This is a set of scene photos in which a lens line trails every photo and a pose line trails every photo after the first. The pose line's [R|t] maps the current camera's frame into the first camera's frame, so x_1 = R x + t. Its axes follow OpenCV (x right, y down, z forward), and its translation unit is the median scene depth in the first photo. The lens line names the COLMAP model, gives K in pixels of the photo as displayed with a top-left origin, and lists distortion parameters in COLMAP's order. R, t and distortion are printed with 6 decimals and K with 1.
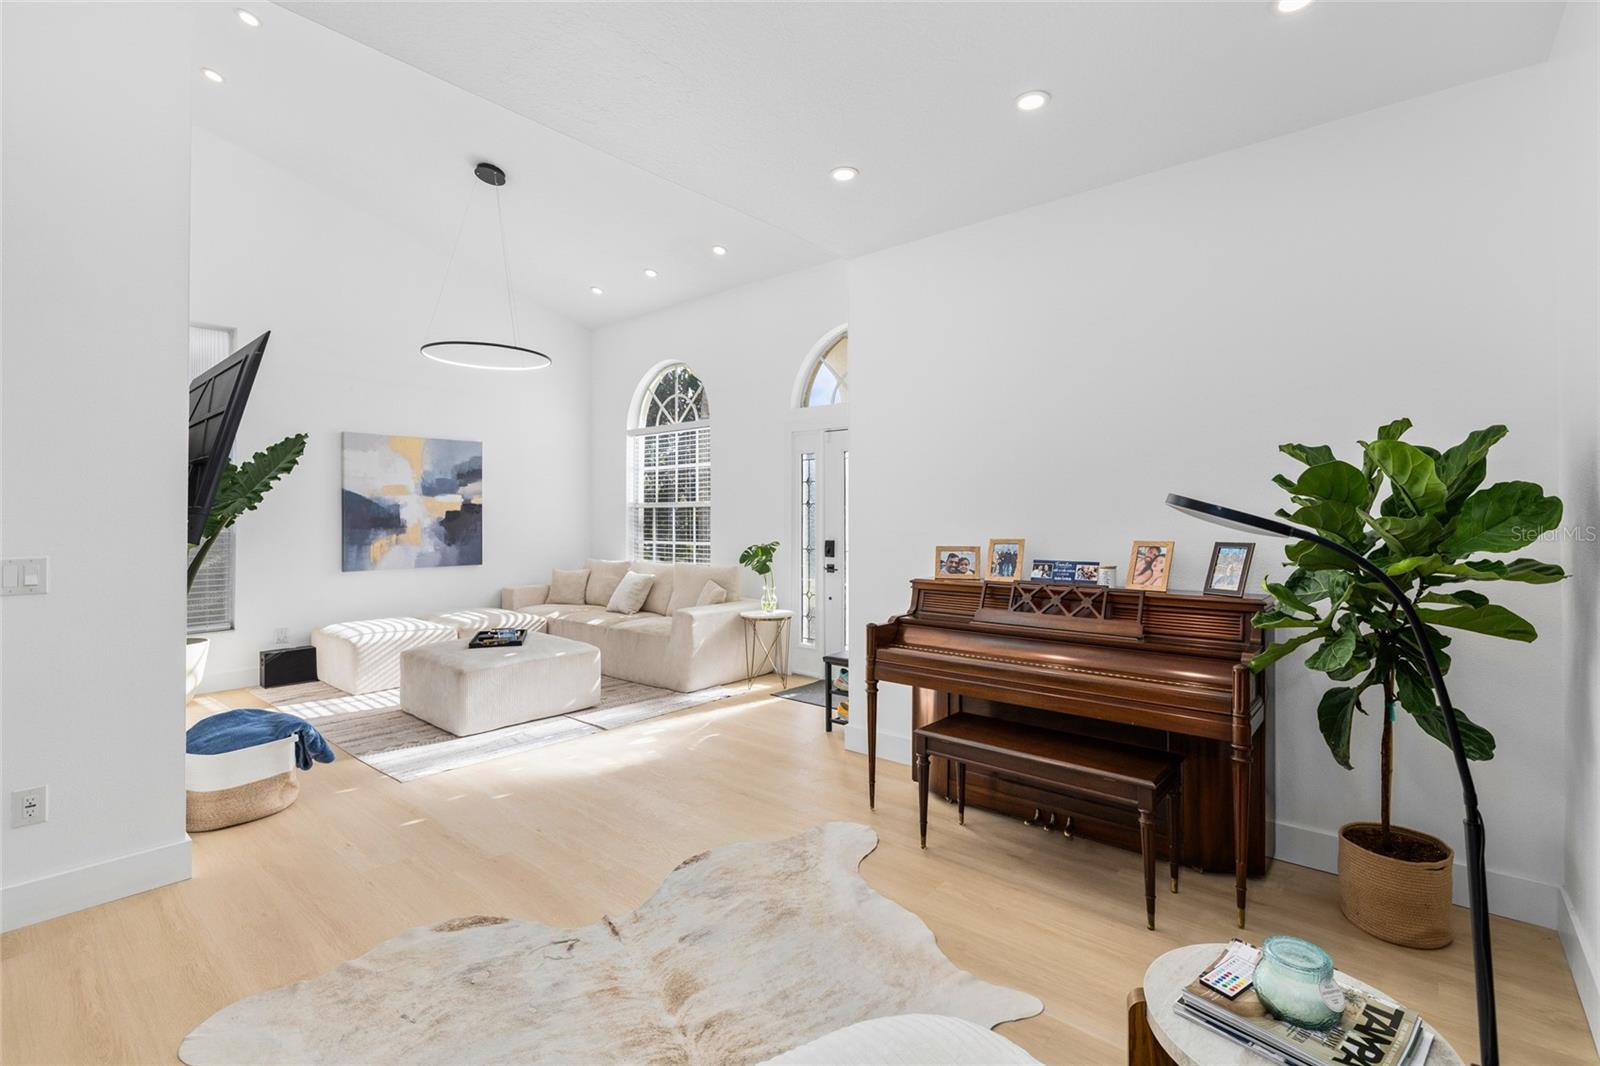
lens RADIAL K [[717.6, 0, 806.3], [0, 717.6, 506.9], [0, 0, 1]] dist [-0.010328, 0.003099]
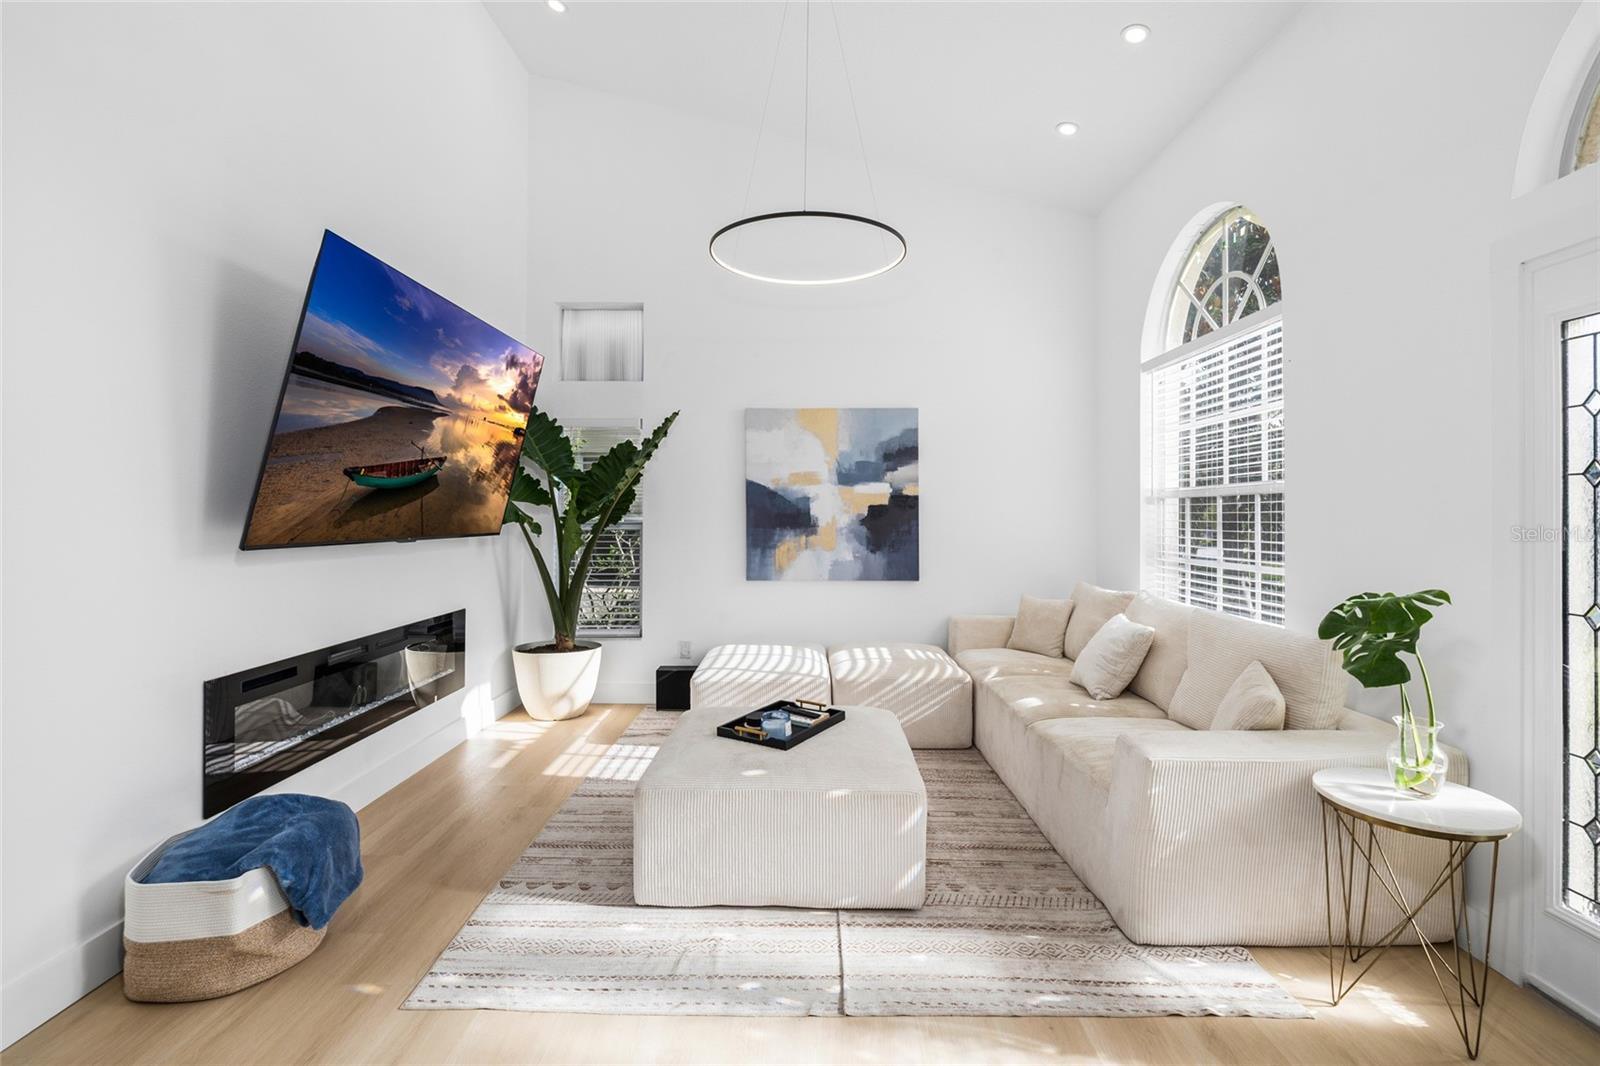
lens RADIAL K [[717.6, 0, 797.3], [0, 717.6, 509.9], [0, 0, 1]] dist [-0.010328, 0.003099]
pose [[0.635225, -0.002045, -0.772324, 0.020144], [0.007714, 0.999963, 0.003696, 0.007544], [0.772289, -0.008306, 0.635218, 0.500468]]
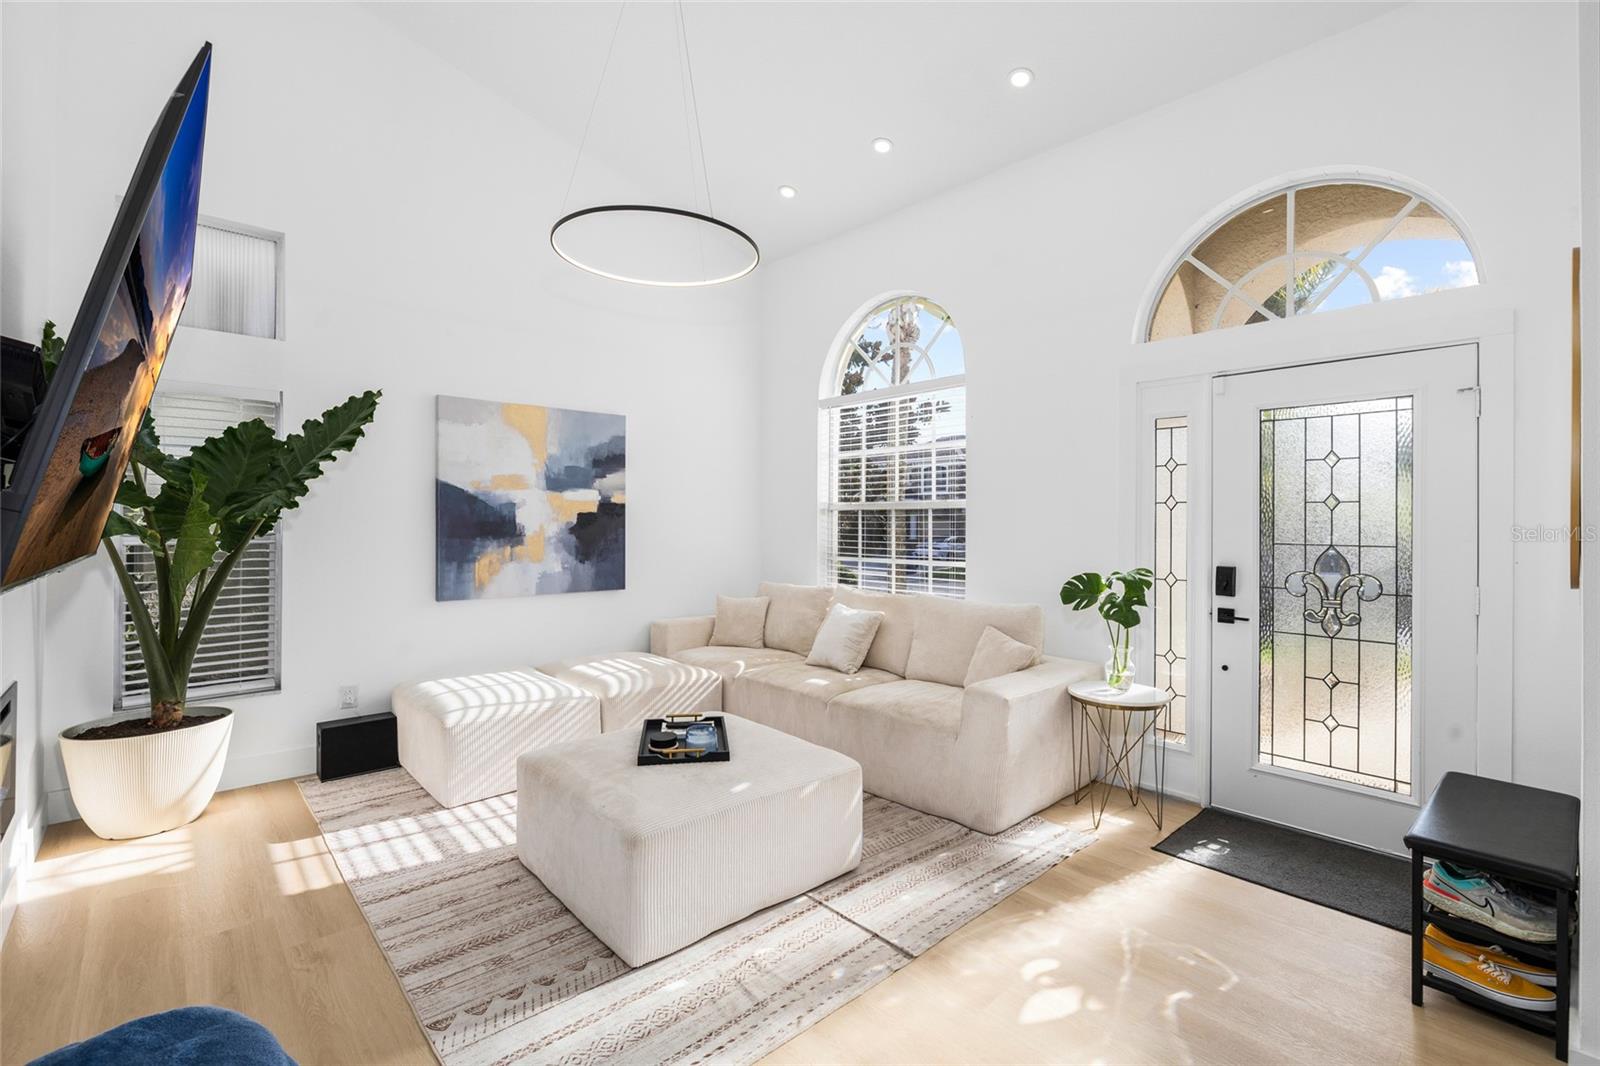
lens RADIAL K [[717.6, 0, 801.4], [0, 717.6, 513.6], [0, 0, 1]] dist [-0.010328, 0.003099]
pose [[0.991181, 0.004171, -0.132452, -0.205291], [-0.003956, 0.999990, 0.001890, 0.004462], [0.132459, -0.001349, 0.991188, 0.354880]]
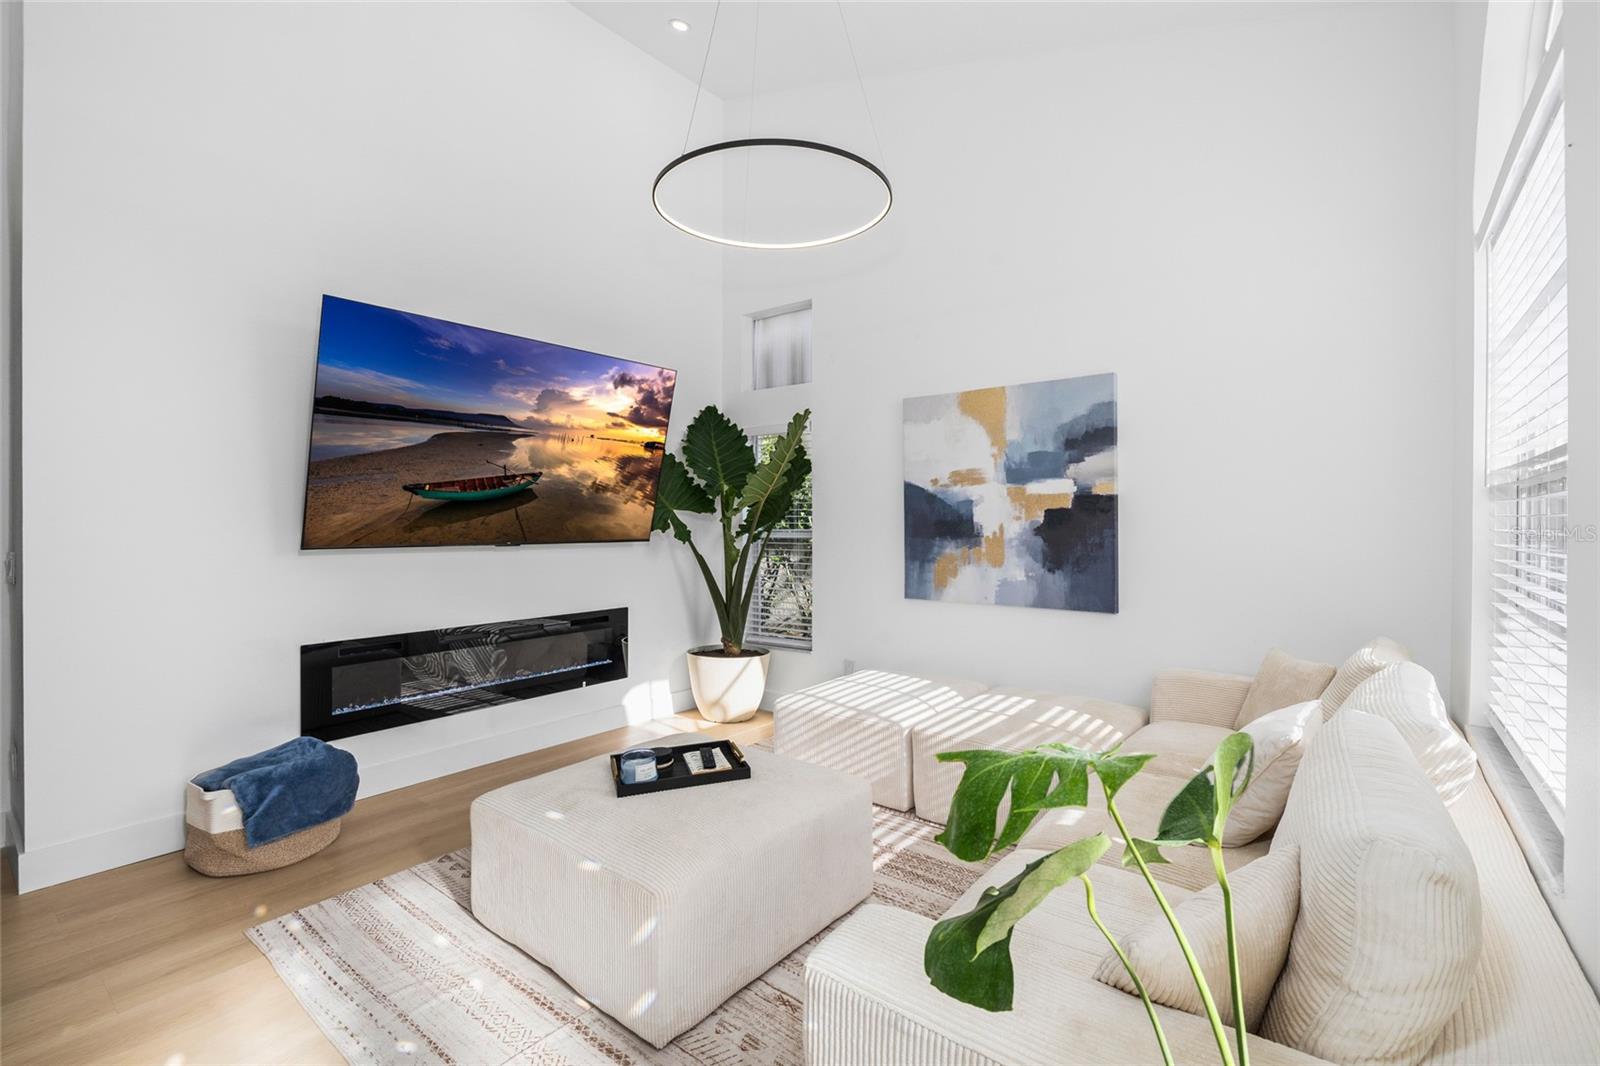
lens RADIAL K [[717.6, 0, 790.6], [0, 717.6, 517.8], [0, 0, 1]] dist [-0.010328, 0.003099]
pose [[0.021335, -0.005872, -0.999755, 0.051533], [0.015323, 0.999867, -0.005546, 0.013146], [0.999655, -0.015201, 0.021422, 0.831605]]
